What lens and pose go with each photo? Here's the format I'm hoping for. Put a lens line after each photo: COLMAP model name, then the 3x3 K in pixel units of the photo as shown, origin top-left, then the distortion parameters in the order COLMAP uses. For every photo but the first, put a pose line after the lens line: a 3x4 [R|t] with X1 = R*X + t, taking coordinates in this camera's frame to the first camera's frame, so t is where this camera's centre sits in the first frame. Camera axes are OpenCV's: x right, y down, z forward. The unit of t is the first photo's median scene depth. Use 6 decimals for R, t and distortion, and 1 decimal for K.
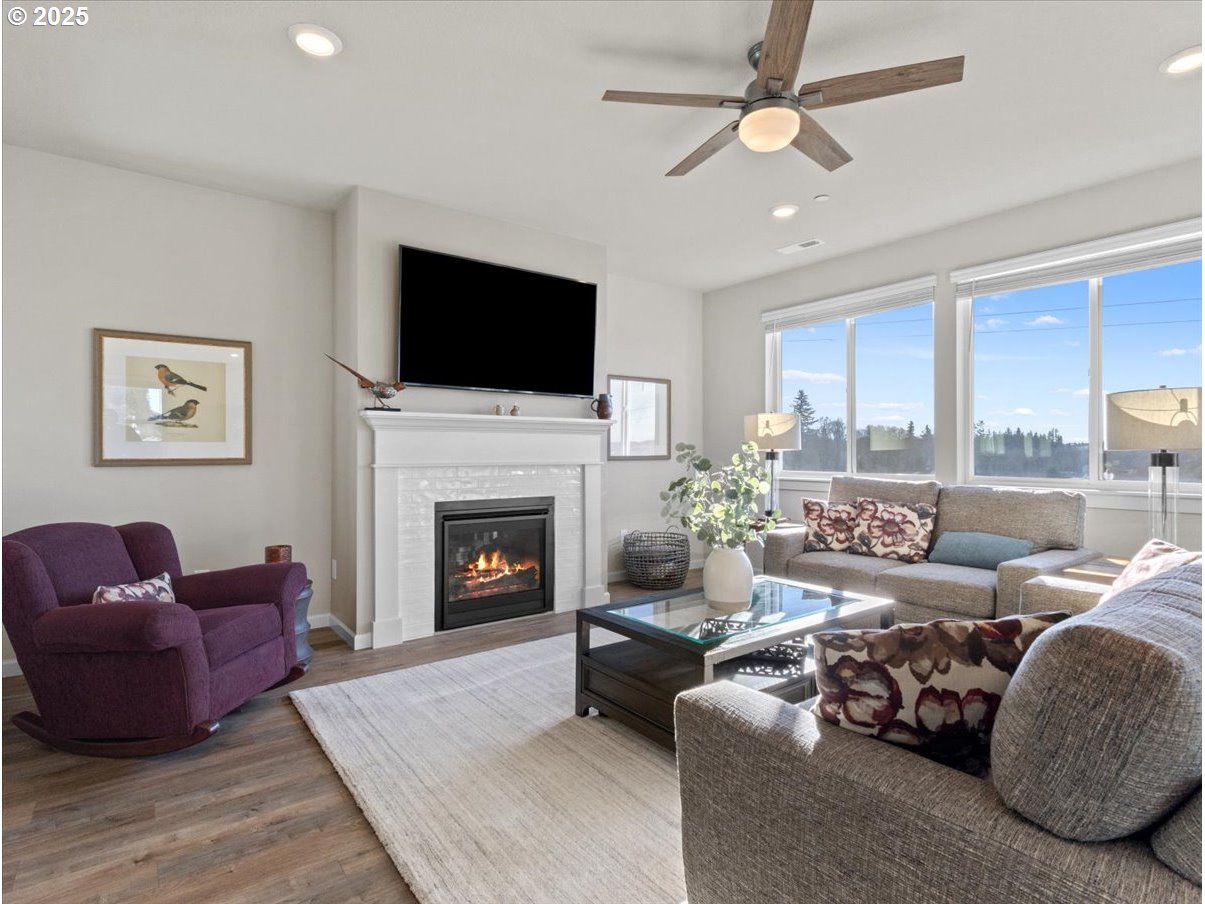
lens RADIAL K [[619.7, 0, 596.0], [0, 619.7, 448.9], [0, 0, 1]] dist [0.002707, 0.000104]
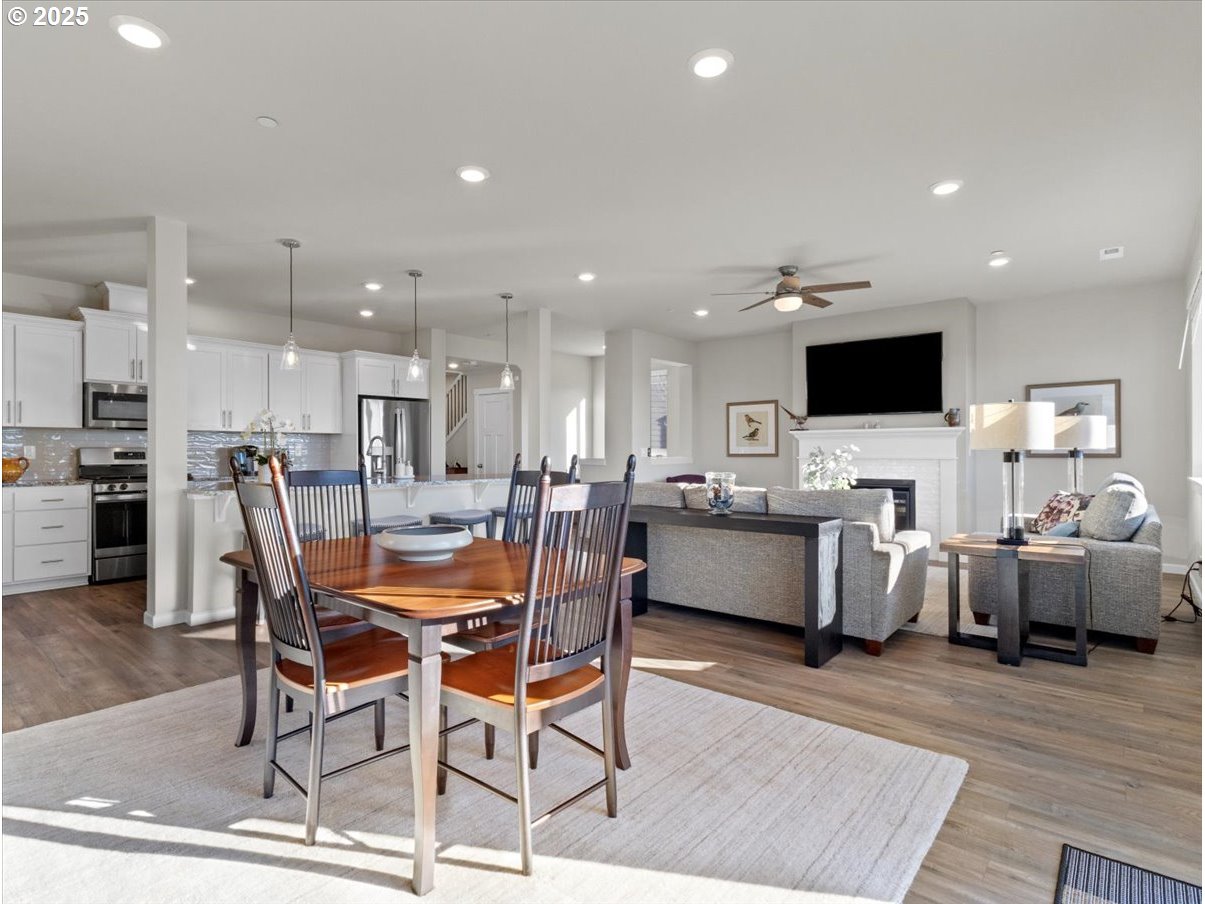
lens RADIAL K [[619.7, 0, 596.0], [0, 619.7, 448.9], [0, 0, 1]] dist [0.002707, 0.000104]
pose [[0.229371, -0.004295, -0.973330, 1.410028], [0.009020, 0.999957, -0.002287, -0.002944], [0.973297, -0.008255, 0.229400, -0.109611]]
